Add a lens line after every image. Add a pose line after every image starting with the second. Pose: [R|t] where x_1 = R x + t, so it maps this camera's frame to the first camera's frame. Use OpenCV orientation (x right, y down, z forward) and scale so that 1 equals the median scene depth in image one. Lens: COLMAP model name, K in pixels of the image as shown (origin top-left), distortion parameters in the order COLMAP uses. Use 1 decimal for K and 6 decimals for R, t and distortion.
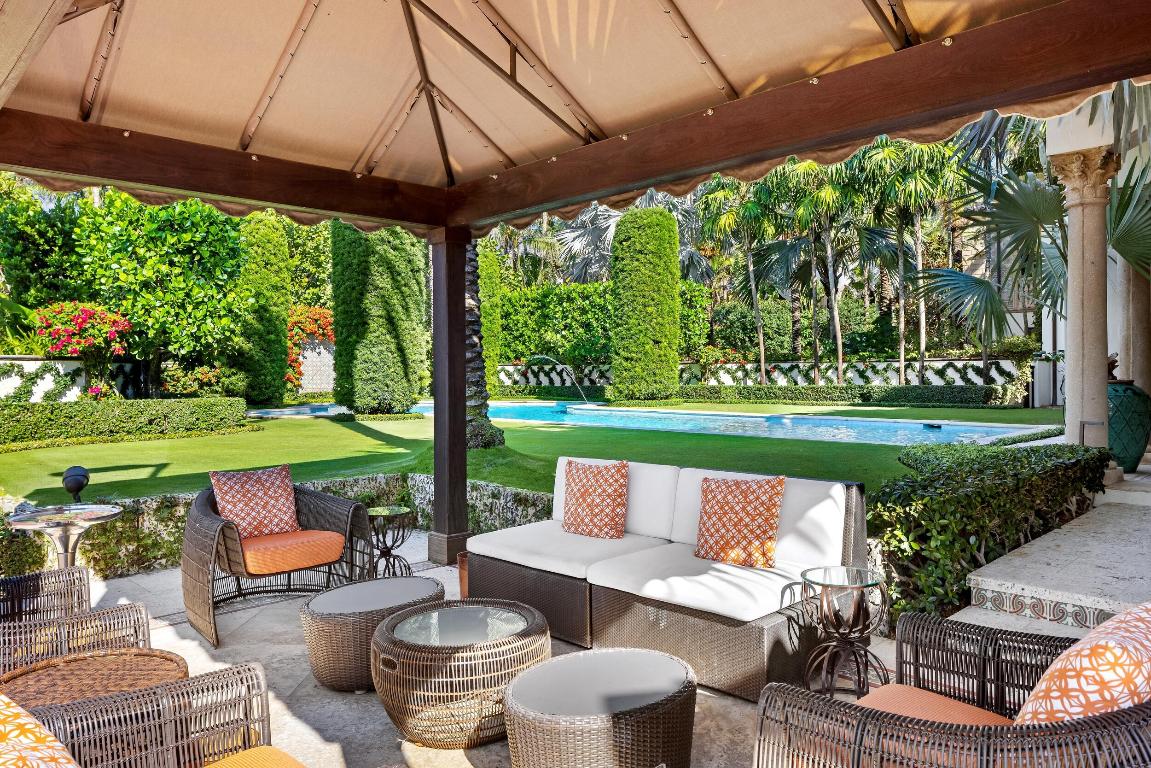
lens RADIAL K [[766.0, 0, 575.5], [0, 766.0, 384.0], [0, 0, 1]] dist [-0.002689, -0.000380]
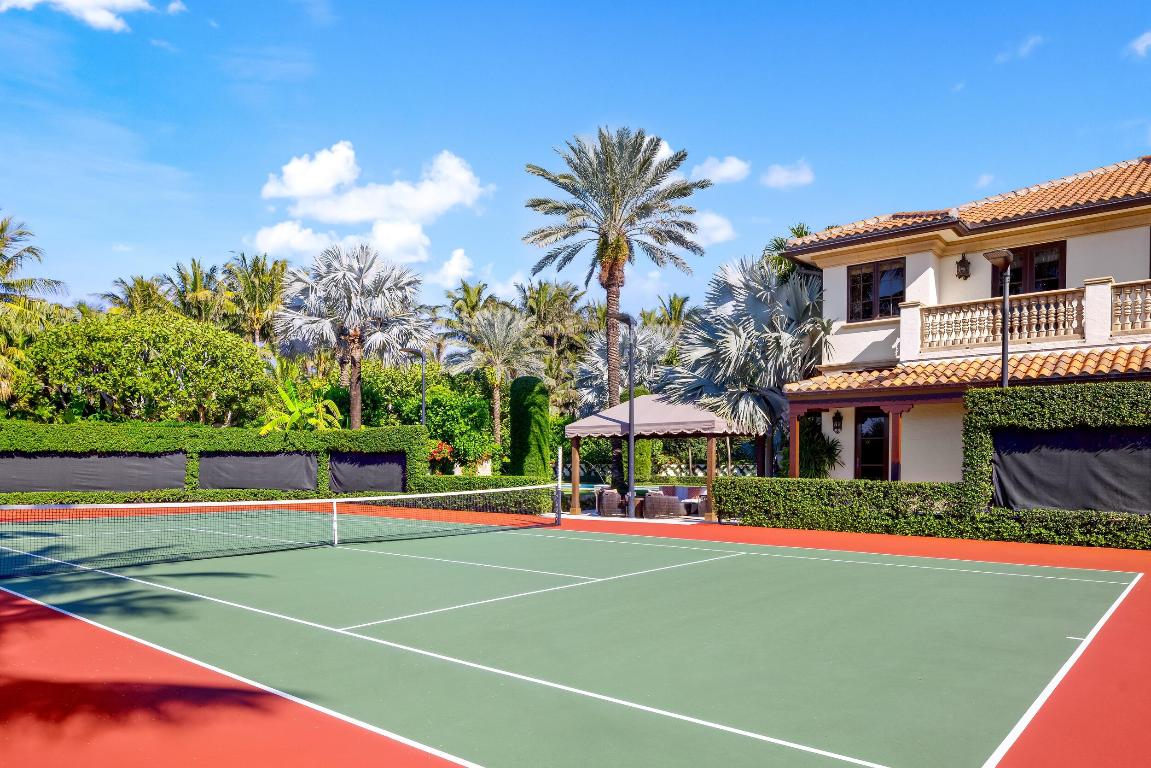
lens RADIAL K [[766.0, 0, 575.5], [0, 766.0, 384.0], [0, 0, 1]] dist [-0.002689, -0.000380]
pose [[0.994874, 0.022373, 0.098620, -0.231316], [-0.010247, 0.992502, -0.121797, 0.008995], [-0.100605, 0.120162, 0.987643, -0.873124]]
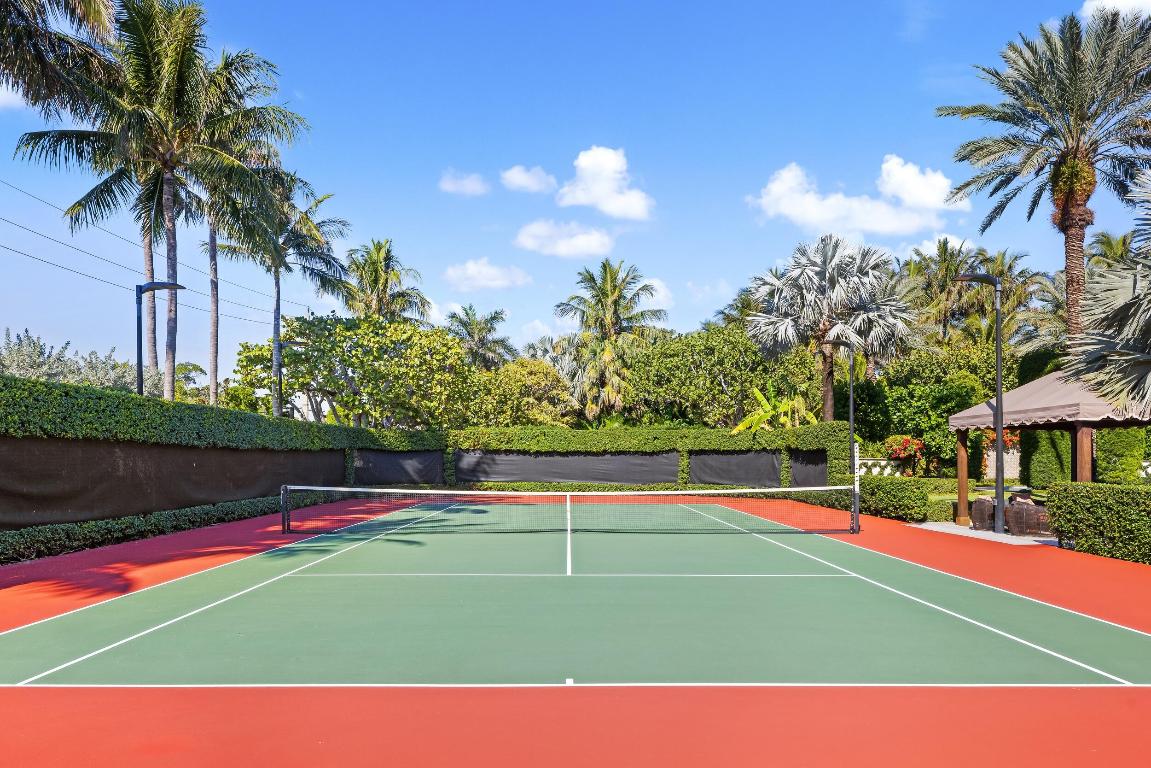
lens RADIAL K [[804.1, 0, 575.5], [0, 804.1, 384.0], [0, 0, 1]] dist [-0.021043, -0.000307]
pose [[0.715546, -0.050913, -0.696707, 0.185517], [-0.024005, 0.994960, -0.097362, -0.000467], [0.698153, 0.086391, 0.710718, -0.773617]]
